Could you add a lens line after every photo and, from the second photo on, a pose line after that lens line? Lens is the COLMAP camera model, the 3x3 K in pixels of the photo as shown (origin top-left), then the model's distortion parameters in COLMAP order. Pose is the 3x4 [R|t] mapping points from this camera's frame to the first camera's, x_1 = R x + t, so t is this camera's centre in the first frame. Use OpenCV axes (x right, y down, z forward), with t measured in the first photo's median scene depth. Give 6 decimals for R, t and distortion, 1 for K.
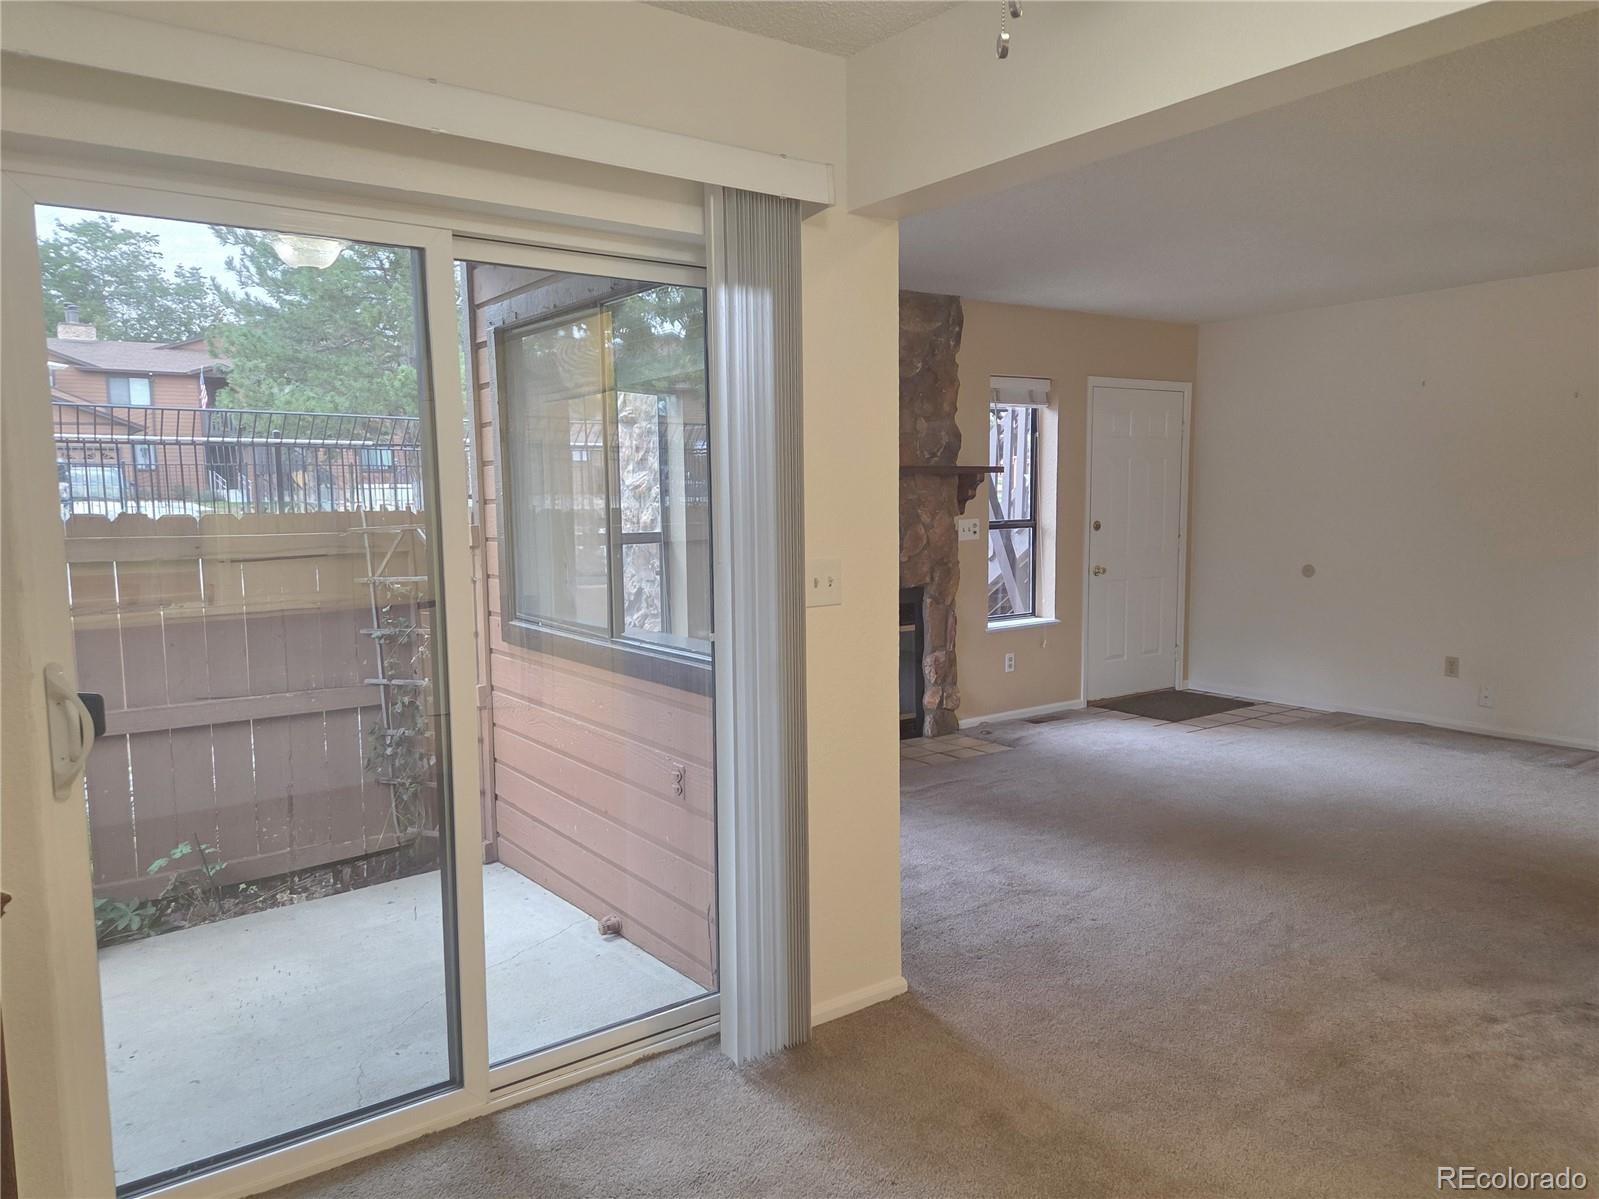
lens RADIAL K [[1134.2, 0, 801.5], [0, 1134.2, 607.9], [0, 0, 1]] dist [0.077026, -0.071299]
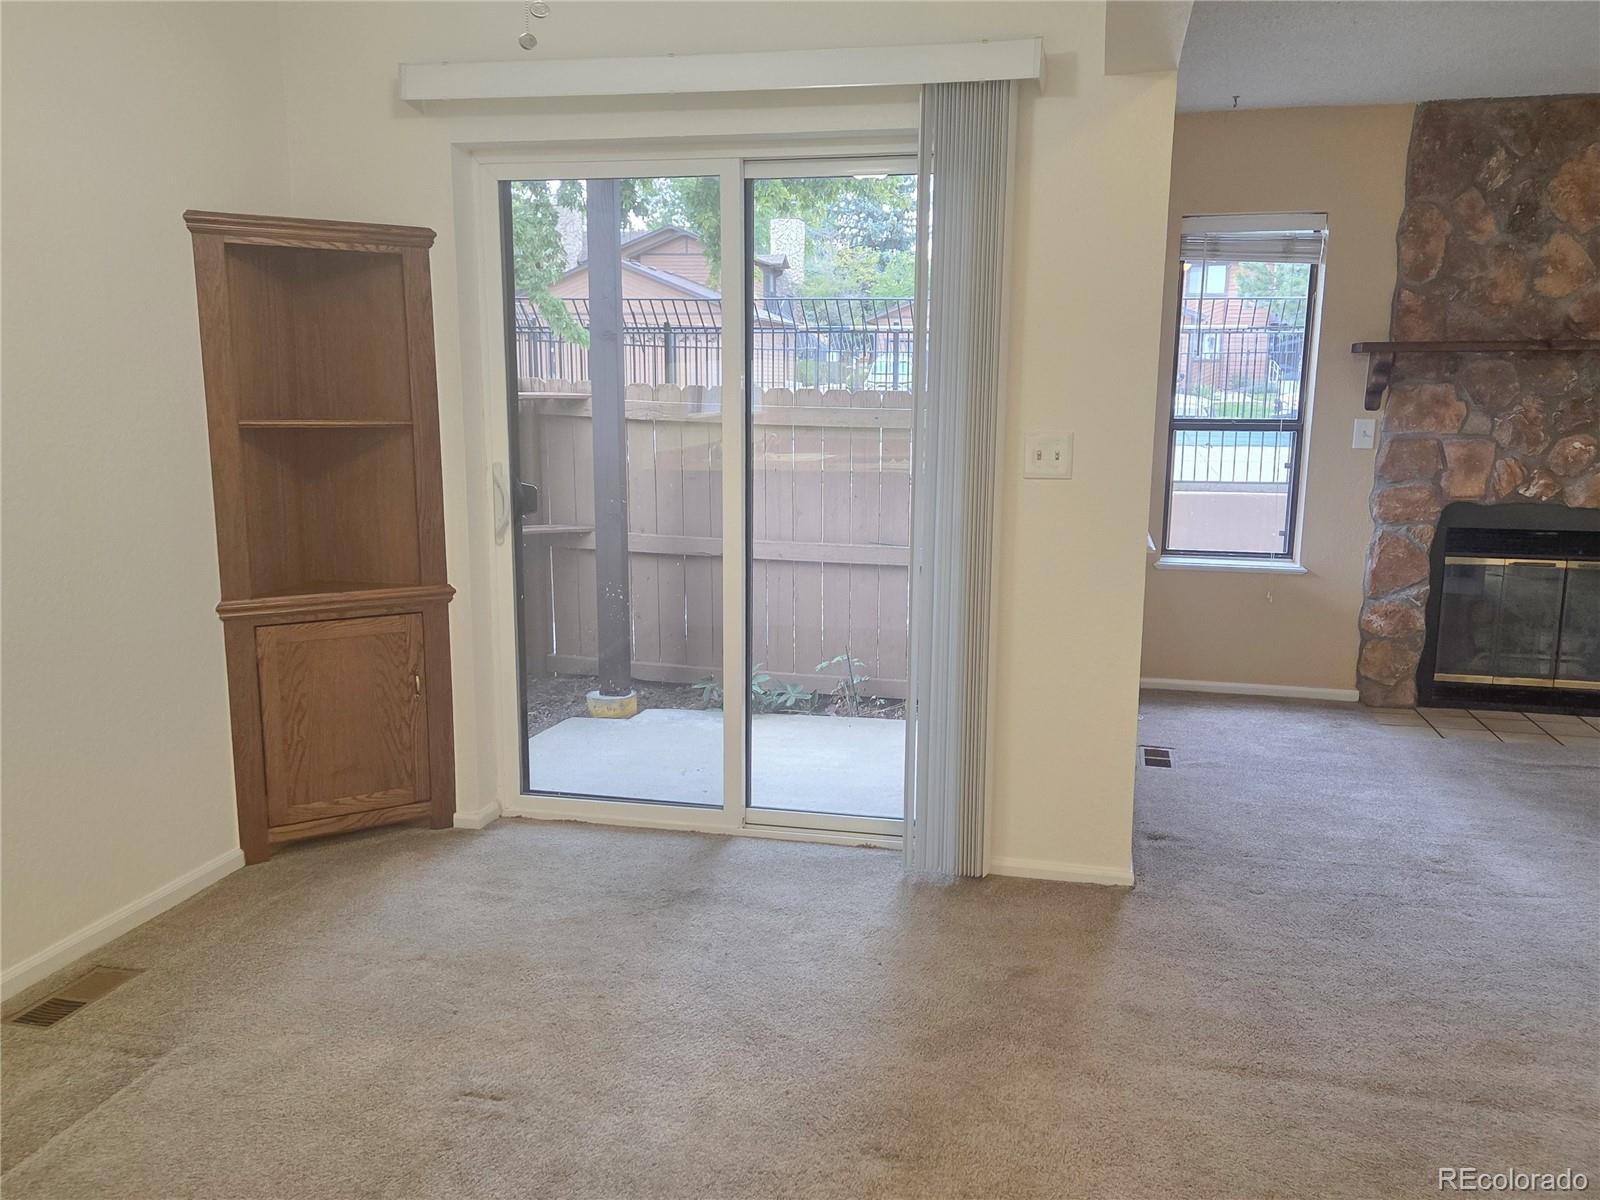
lens RADIAL K [[1268.3, 0, 778.4], [0, 1268.3, 605.8], [0, 0, 1]] dist [0.057290, -0.007093]
pose [[0.650541, 0.146452, -0.745217, 0.551670], [-0.093883, 0.989213, 0.112447, 0.004008], [0.753646, -0.003188, 0.657273, 0.047465]]
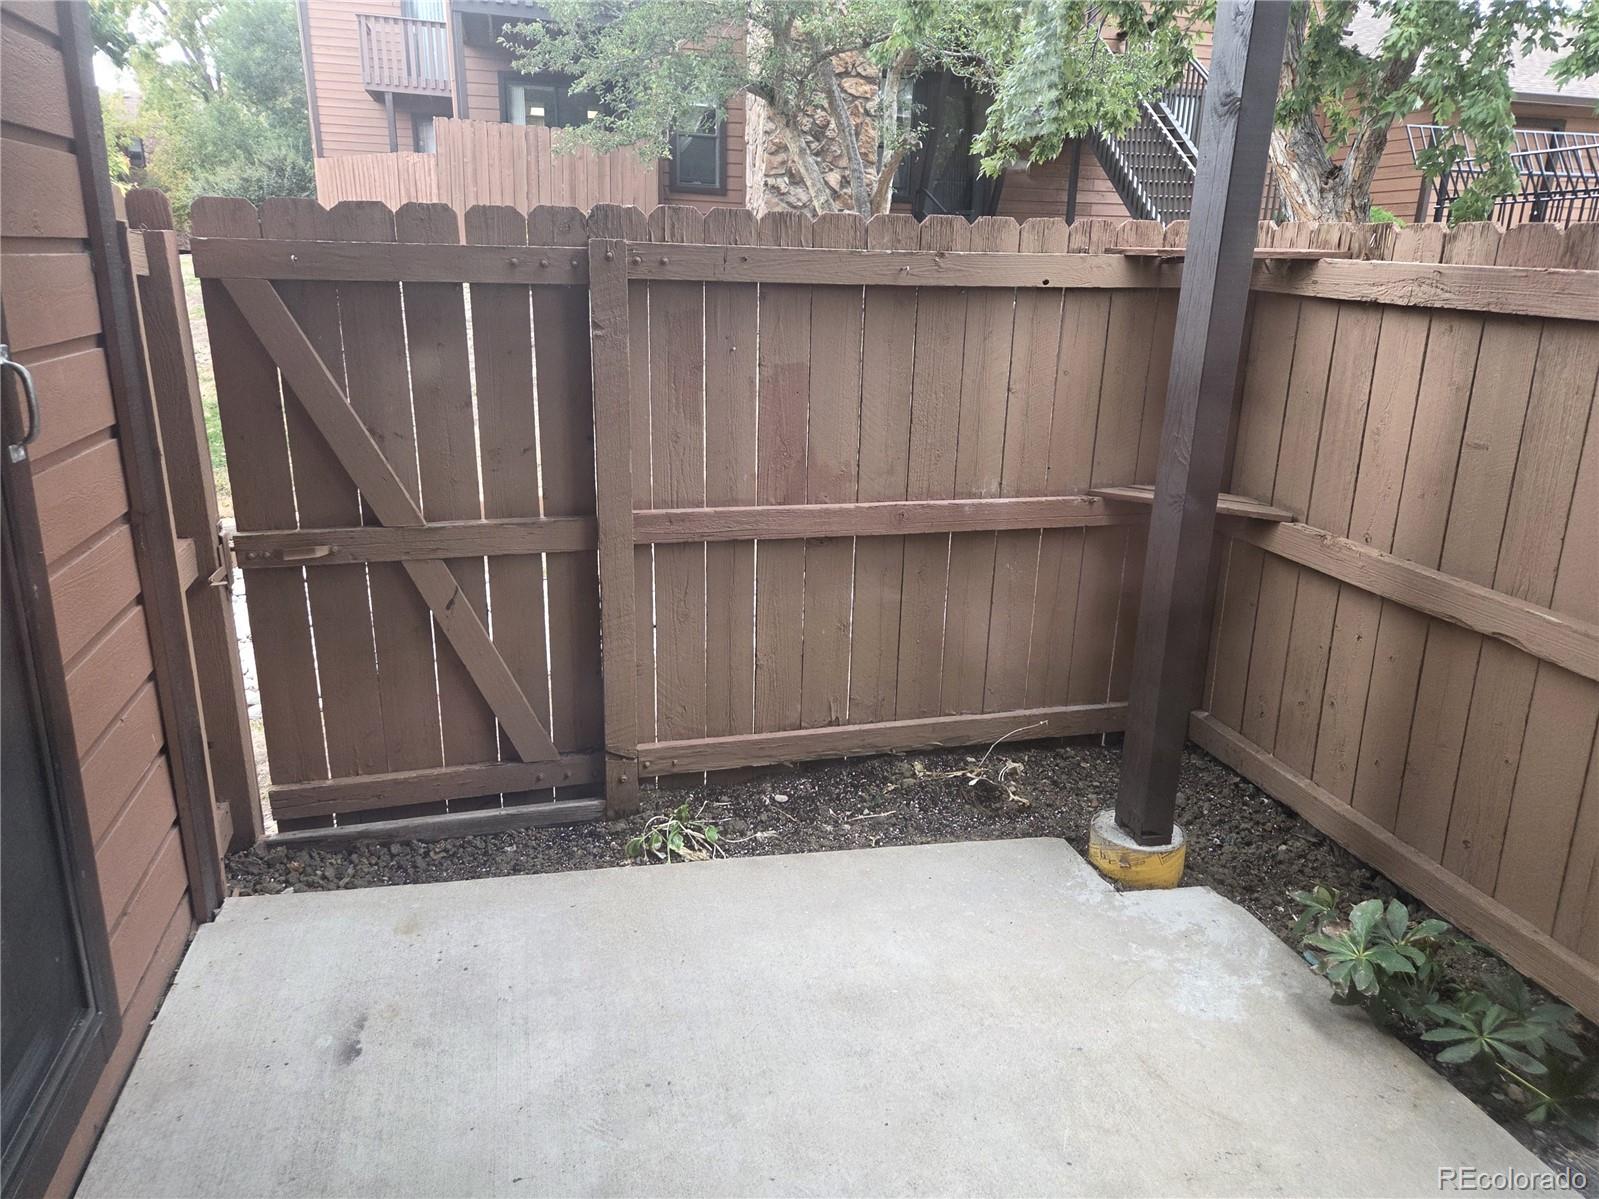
lens RADIAL K [[1121.1, 0, 809.3], [0, 1121.1, 601.0], [0, 0, 1]] dist [0.071799, -0.068481]
pose [[-0.349774, 0.271245, -0.896708, -0.083056], [-0.121757, 0.935888, 0.330589, -0.053097], [0.928888, 0.224812, -0.294323, 0.966095]]
